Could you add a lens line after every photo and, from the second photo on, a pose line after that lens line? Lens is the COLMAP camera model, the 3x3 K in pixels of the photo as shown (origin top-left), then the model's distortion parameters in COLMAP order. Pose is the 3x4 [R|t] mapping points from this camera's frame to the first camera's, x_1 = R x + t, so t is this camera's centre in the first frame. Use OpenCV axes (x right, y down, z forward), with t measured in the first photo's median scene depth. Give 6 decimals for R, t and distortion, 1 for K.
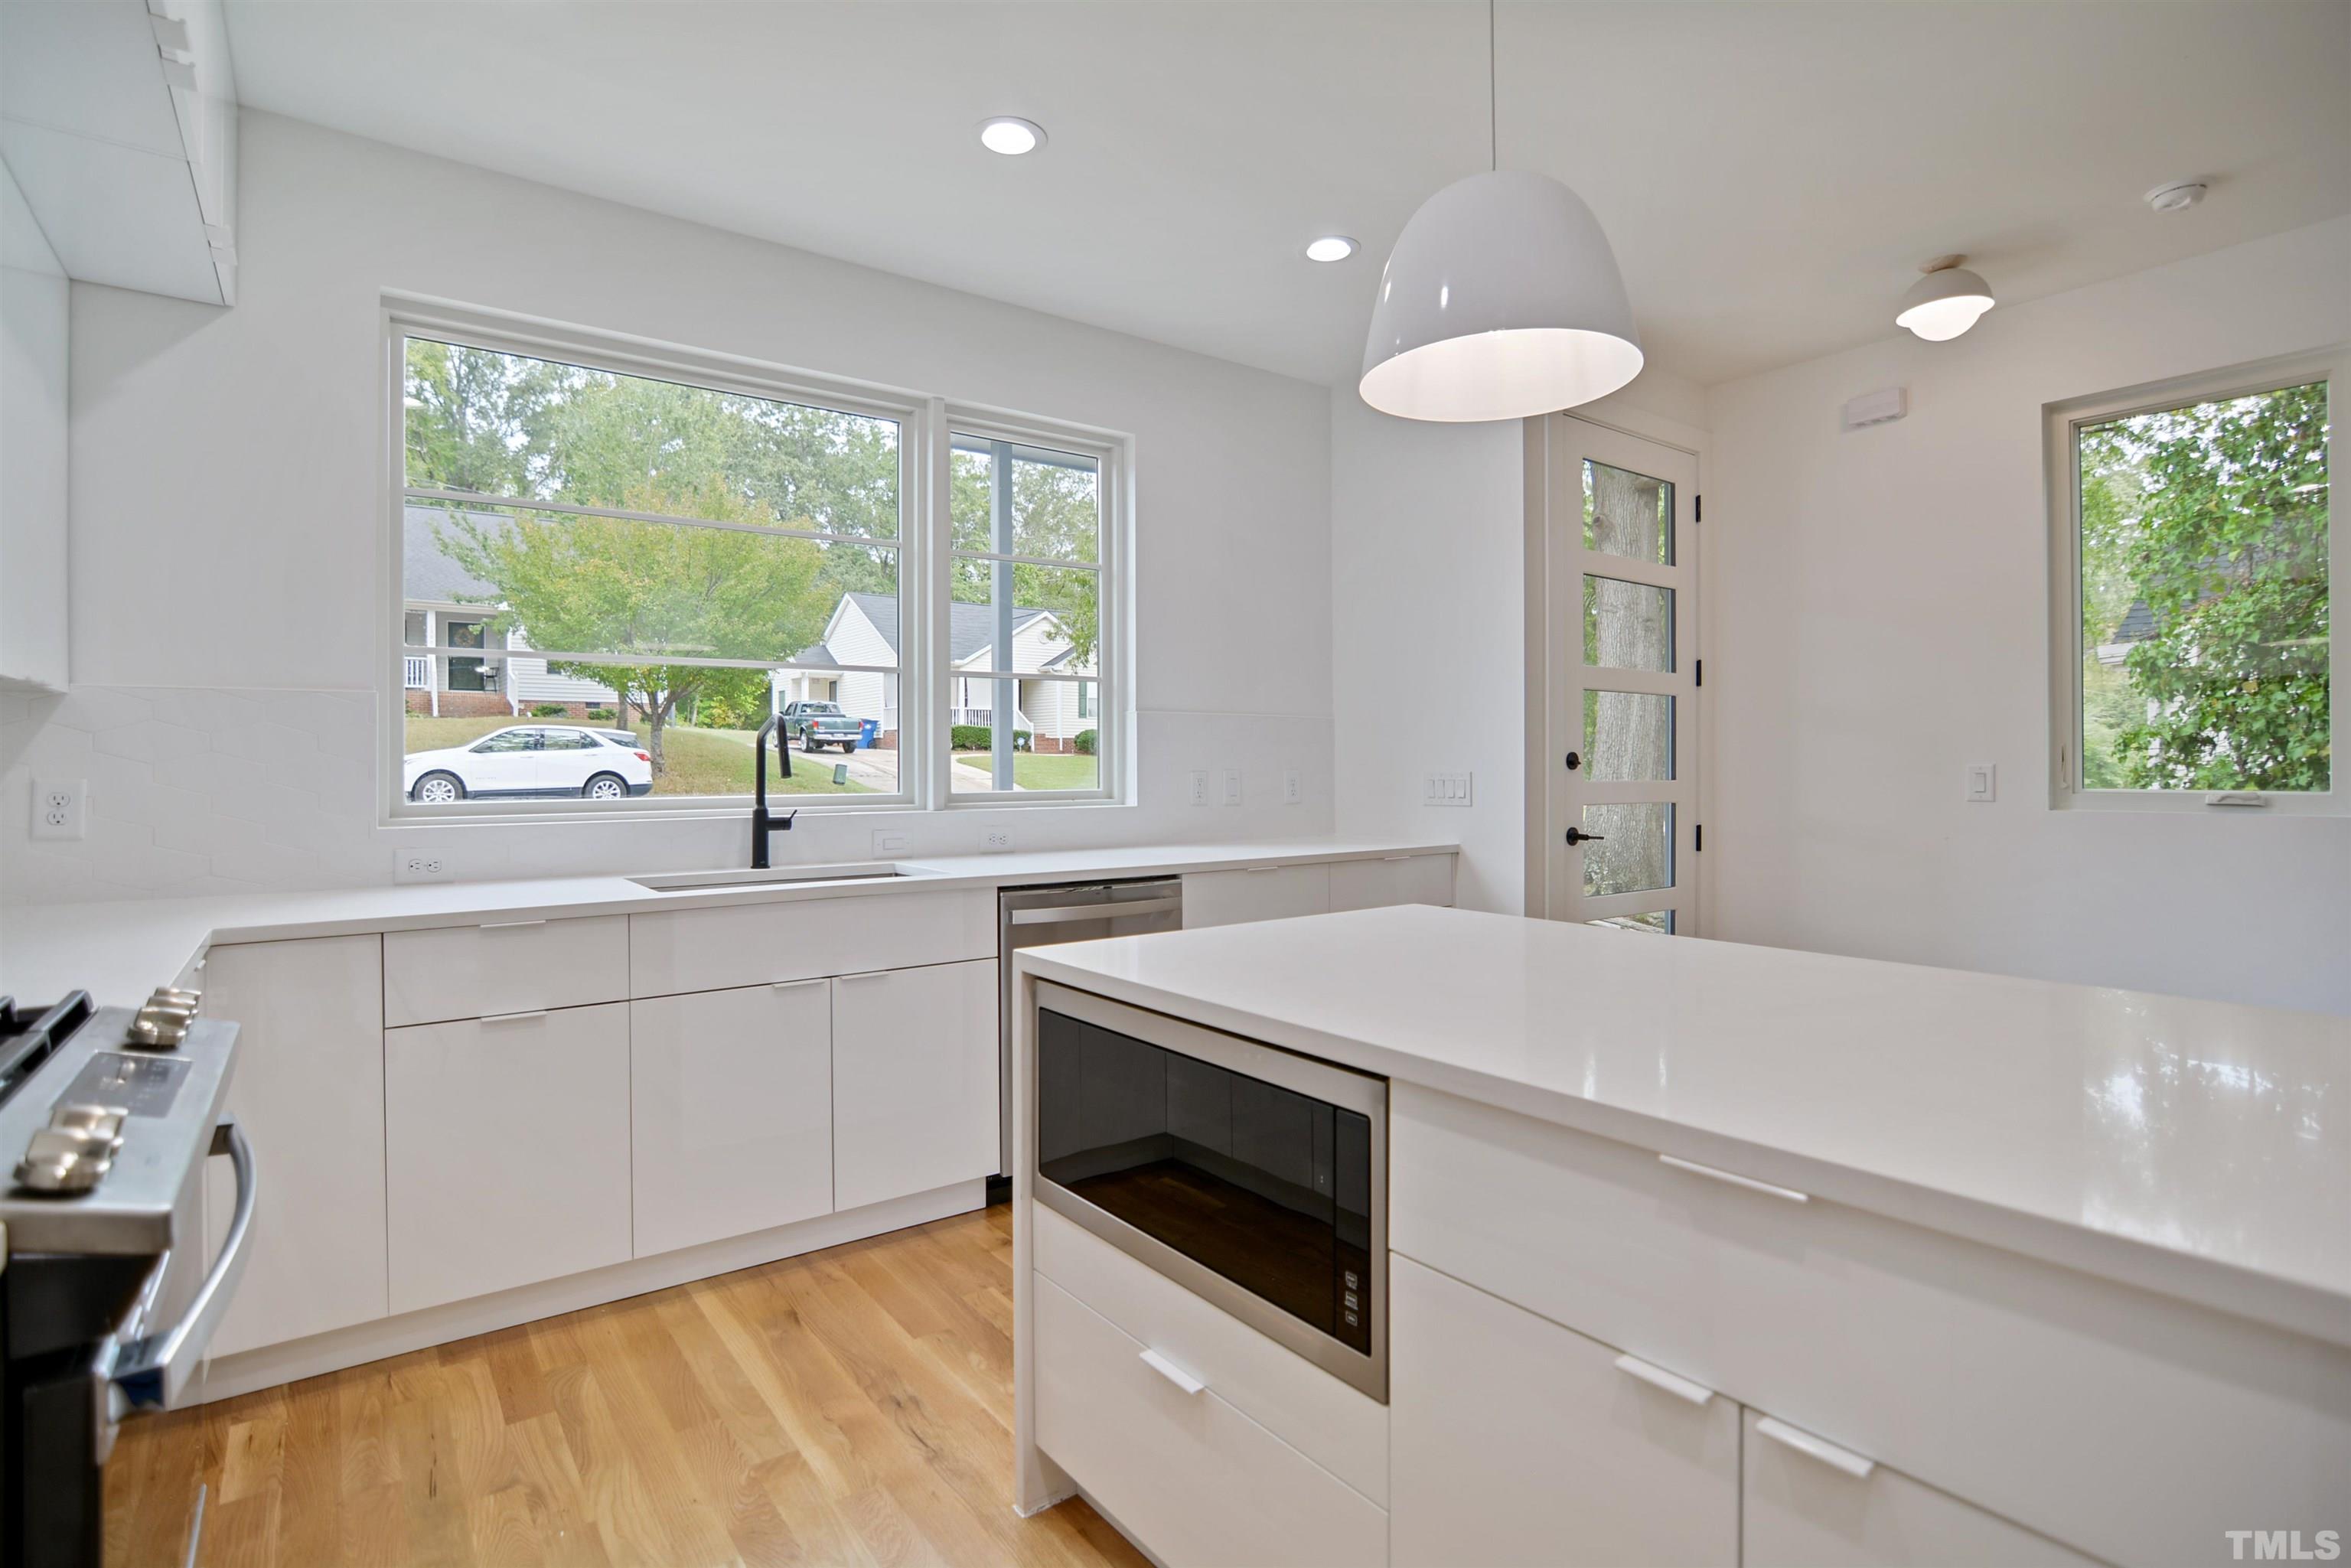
lens RADIAL K [[1146.5, 0, 1161.9], [0, 1146.5, 762.4], [0, 0, 1]] dist [-0.035018, 0.012561]
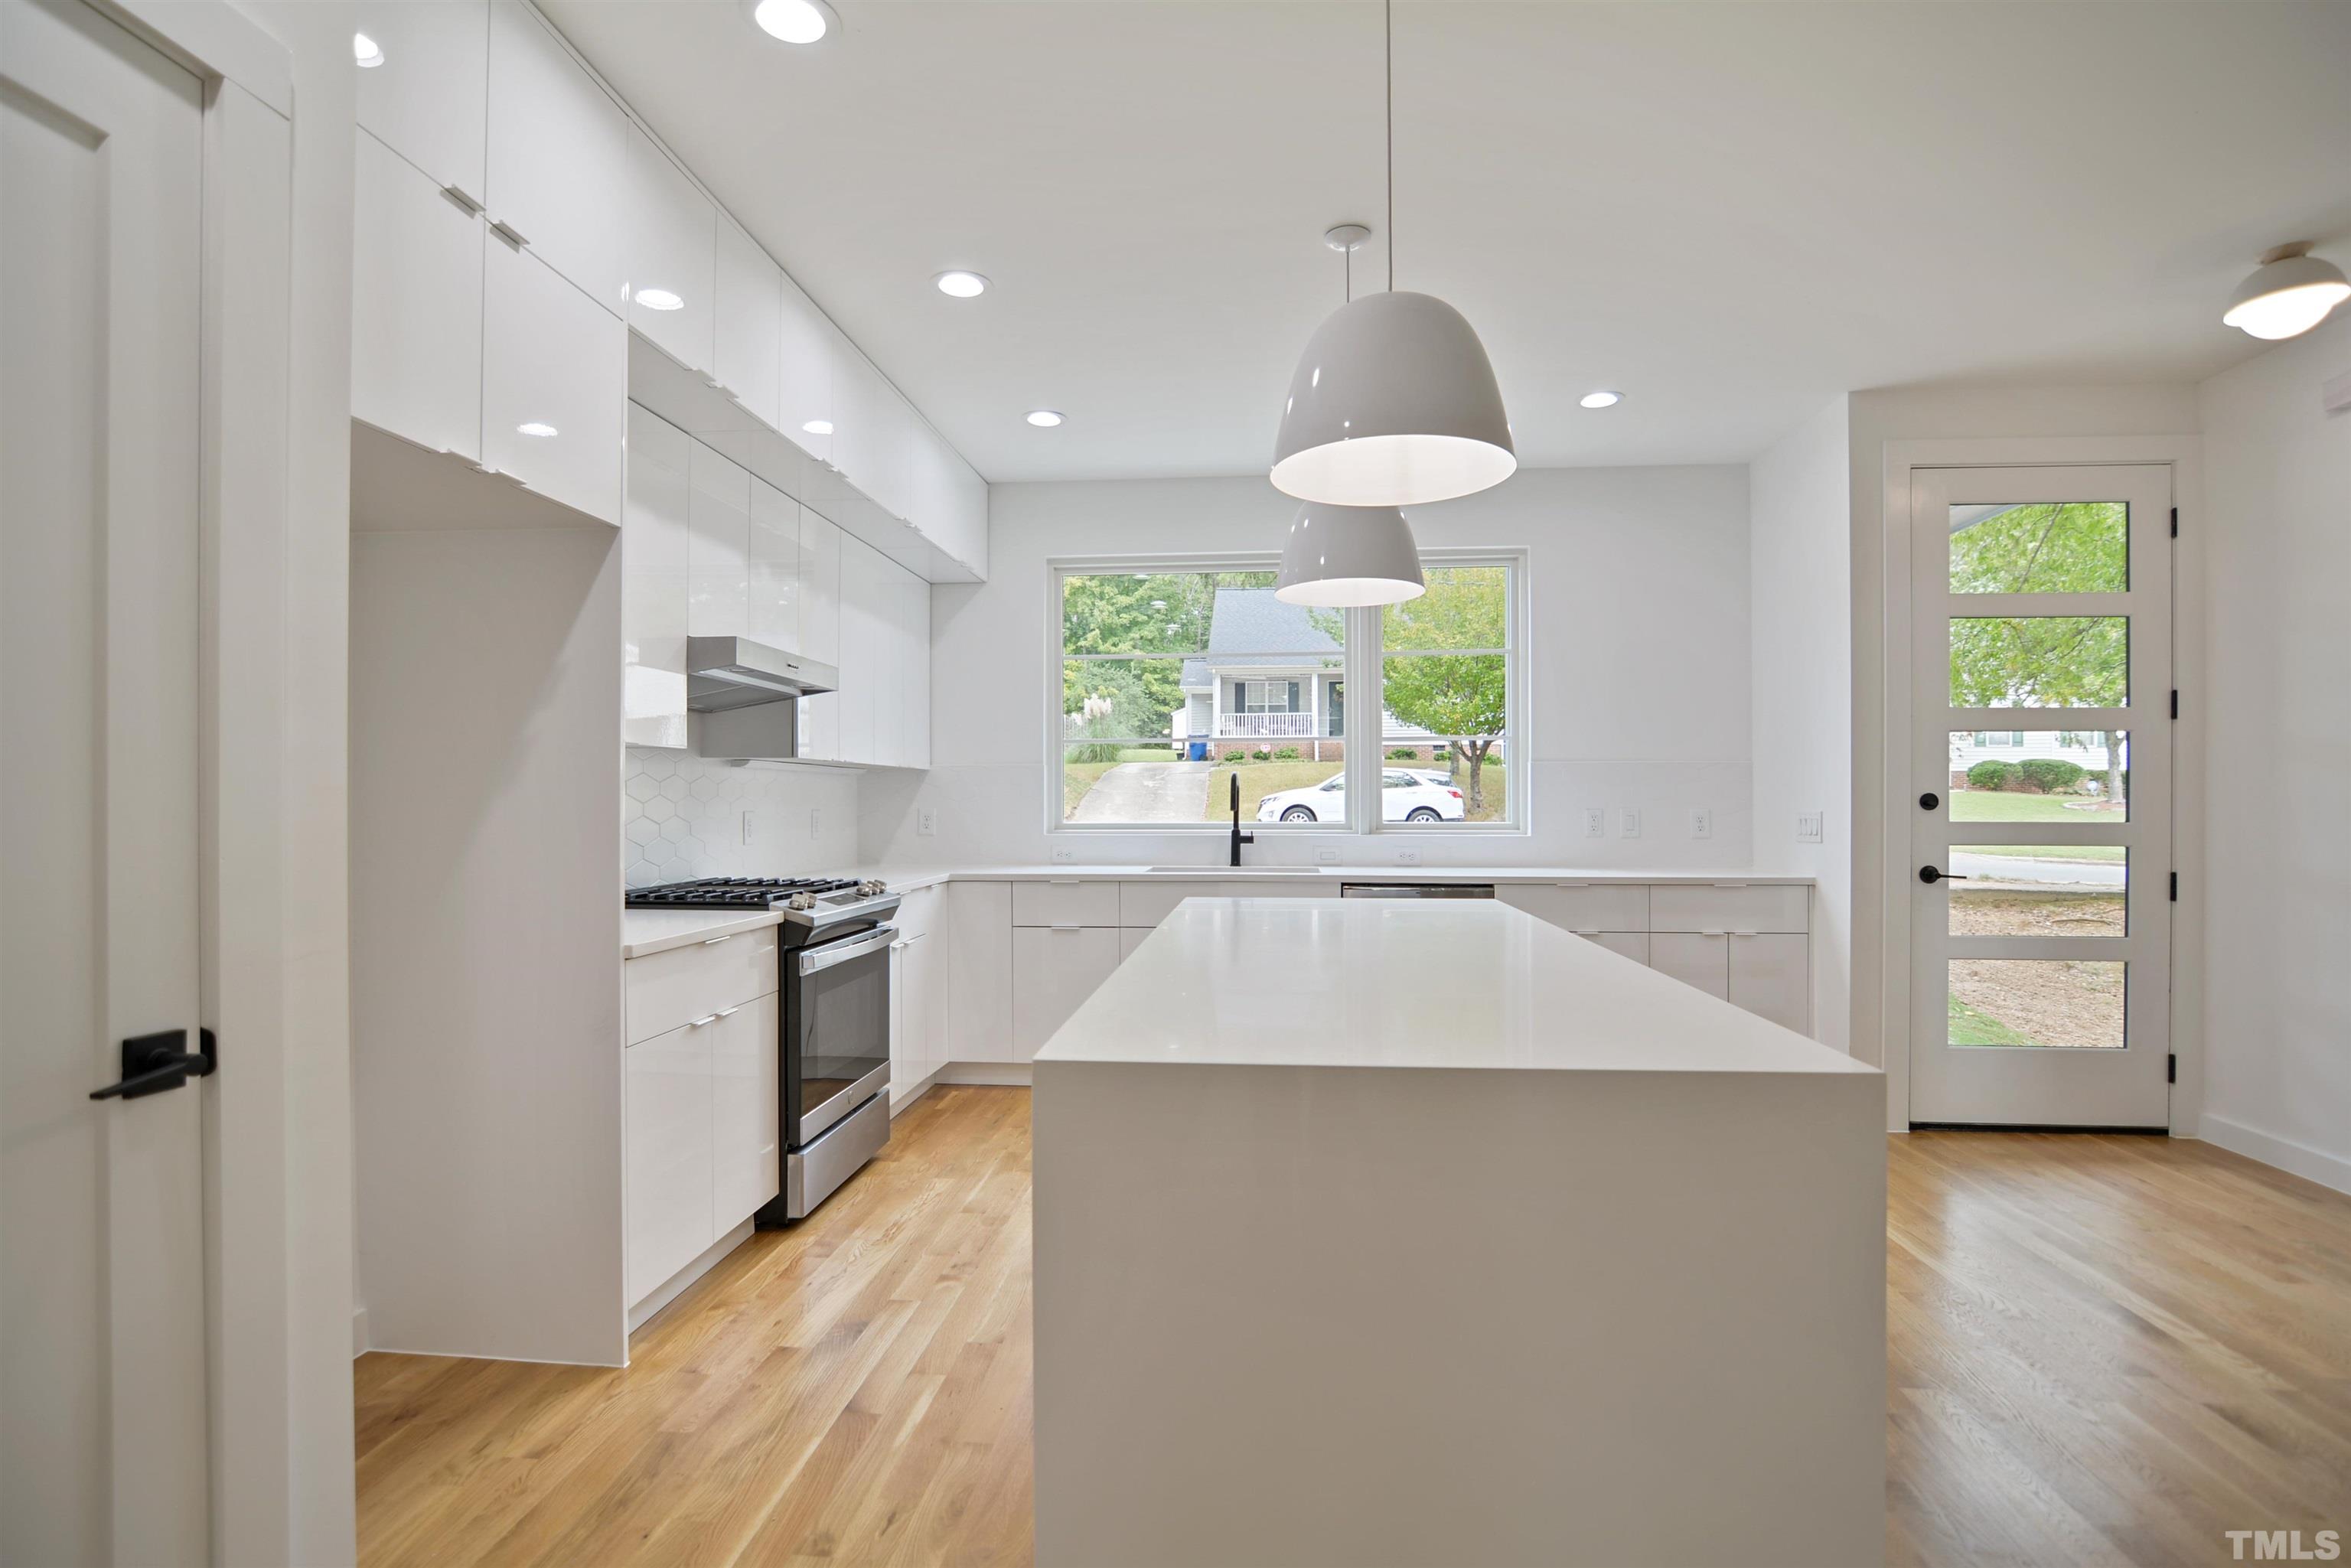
lens RADIAL K [[1162.5, 0, 1164.6], [0, 1162.5, 801.1], [0, 0, 1]] dist [-0.031833, 0.010812]
pose [[0.740544, 0.002705, -0.672002, 0.541023], [-0.001325, 0.999996, 0.002566, -0.003367], [0.672006, -0.001010, 0.740545, -0.231965]]
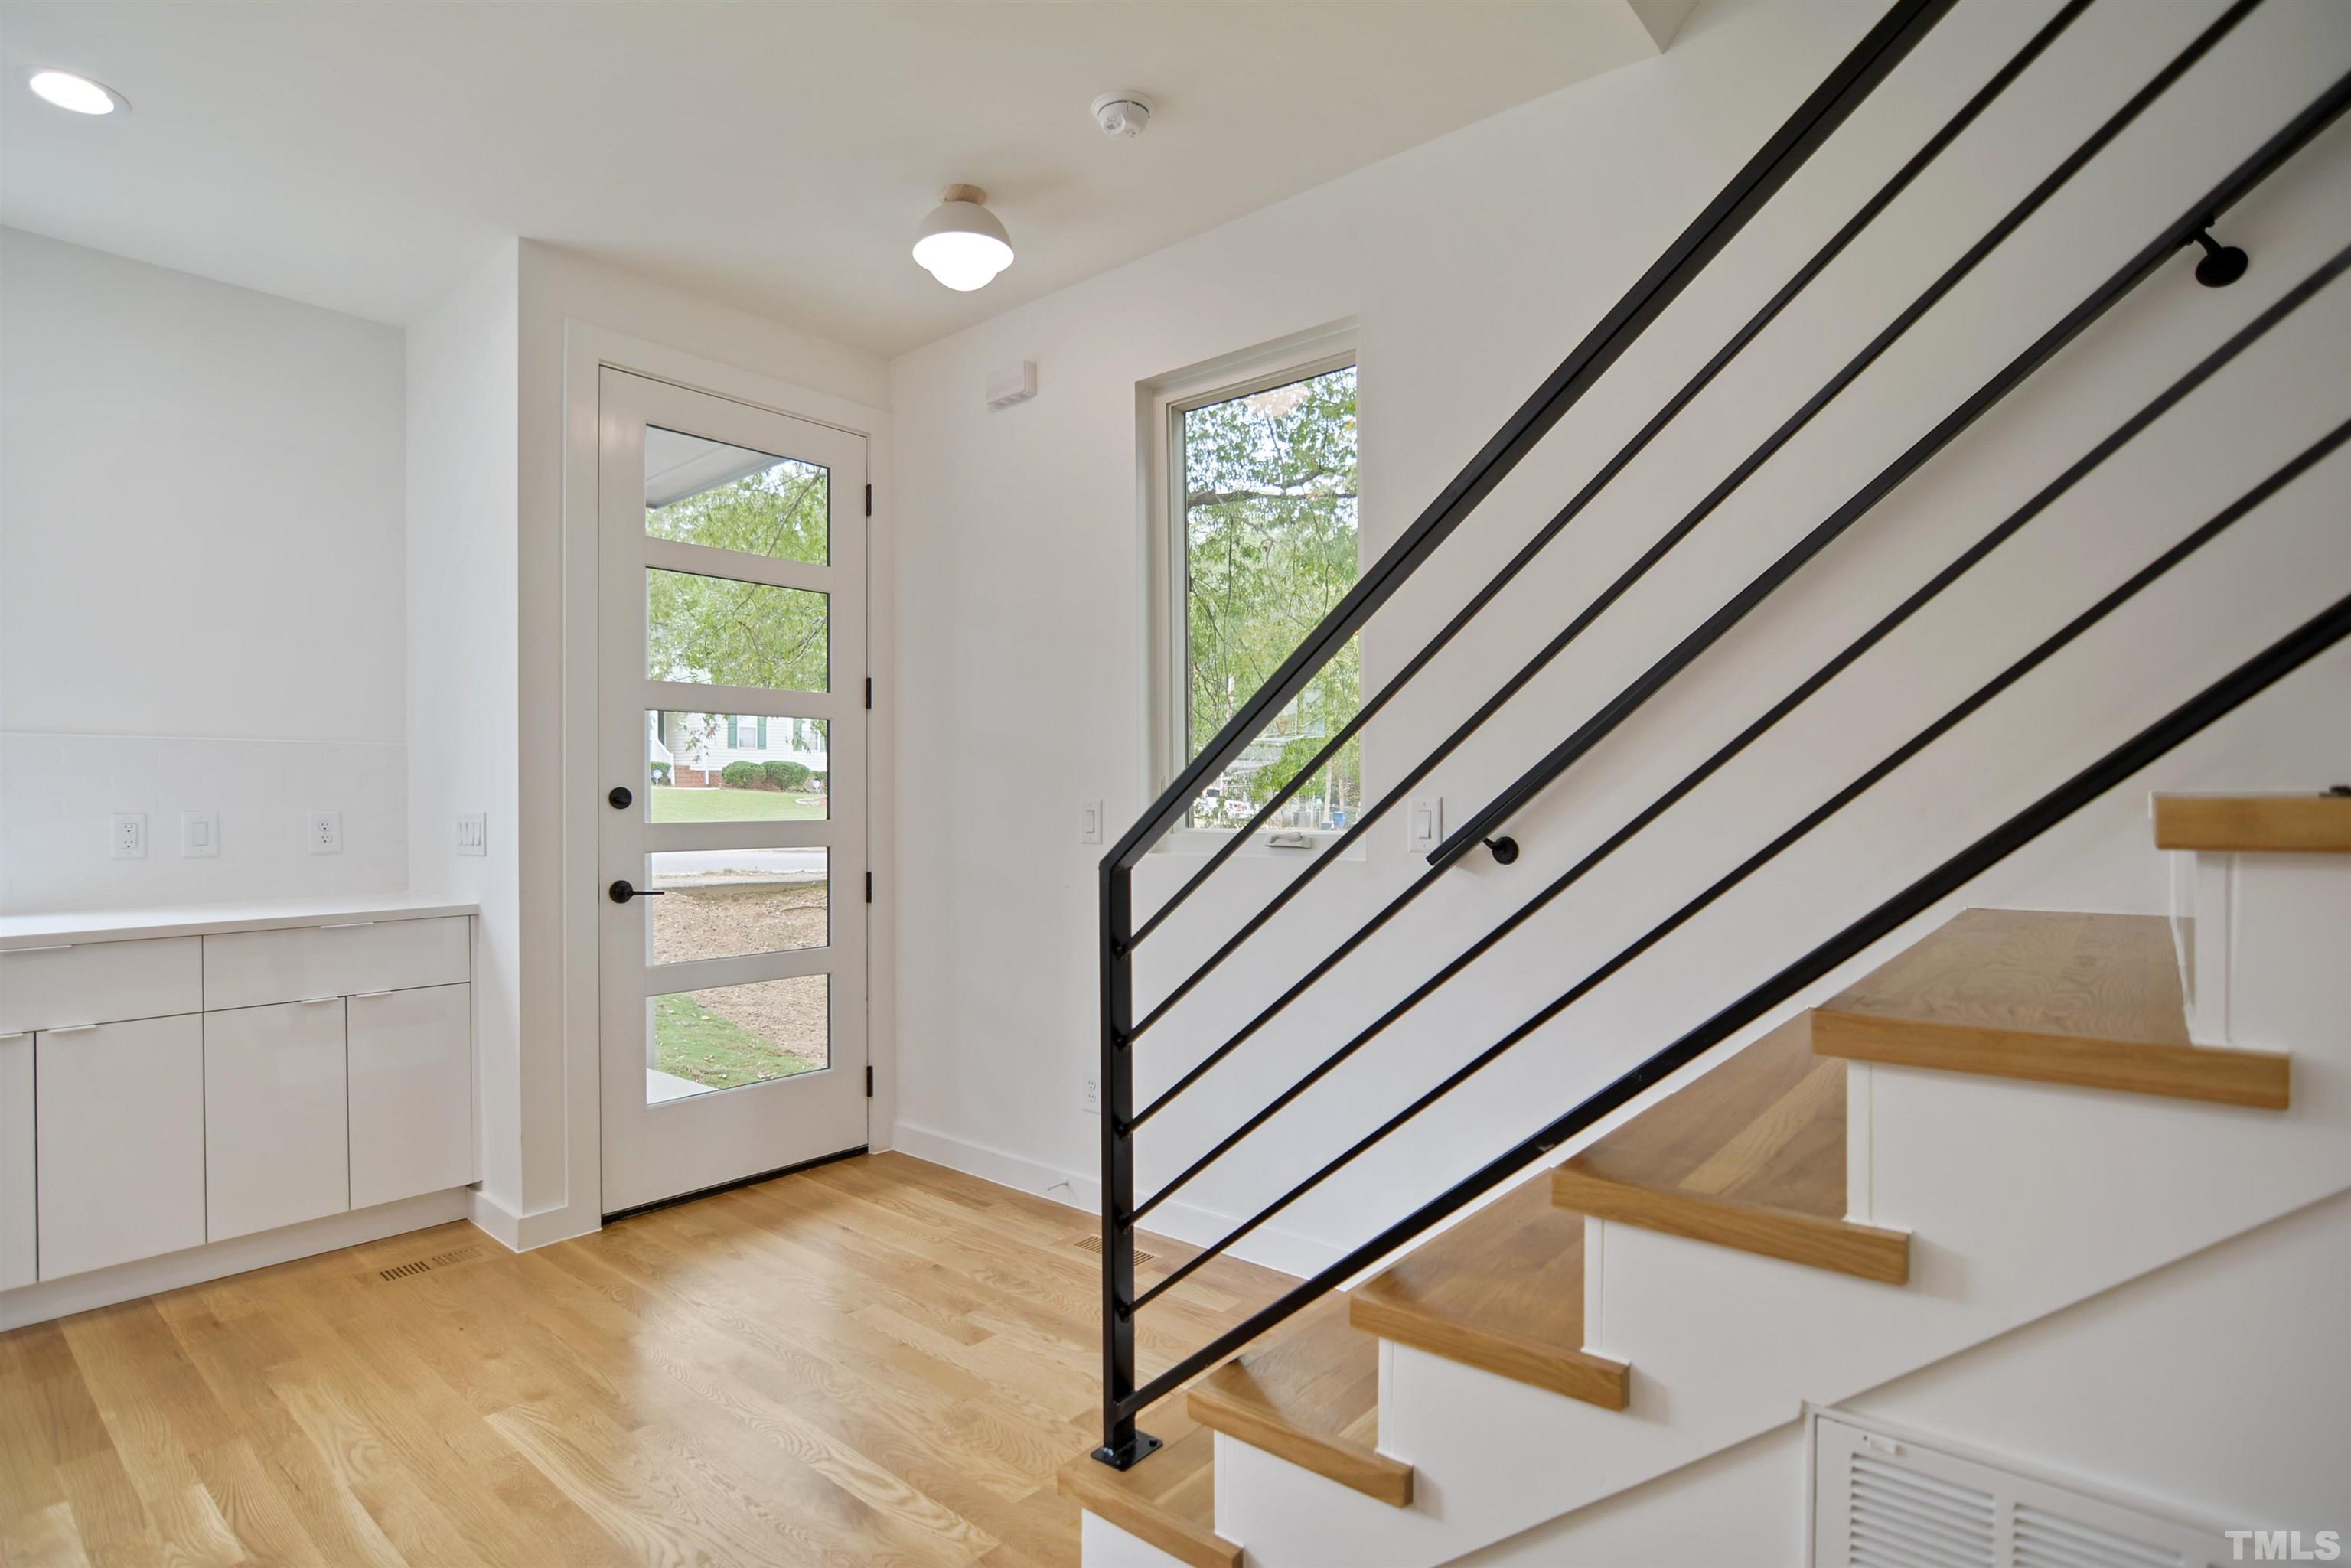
lens RADIAL K [[1170.2, 0, 1156.5], [0, 1170.2, 795.0], [0, 0, 1]] dist [-0.033918, 0.013303]
pose [[0.974476, -0.002583, 0.224477, 0.539111], [0.002712, 0.999996, -0.000266, -0.002216], [-0.224476, 0.000868, 0.974479, 0.115328]]
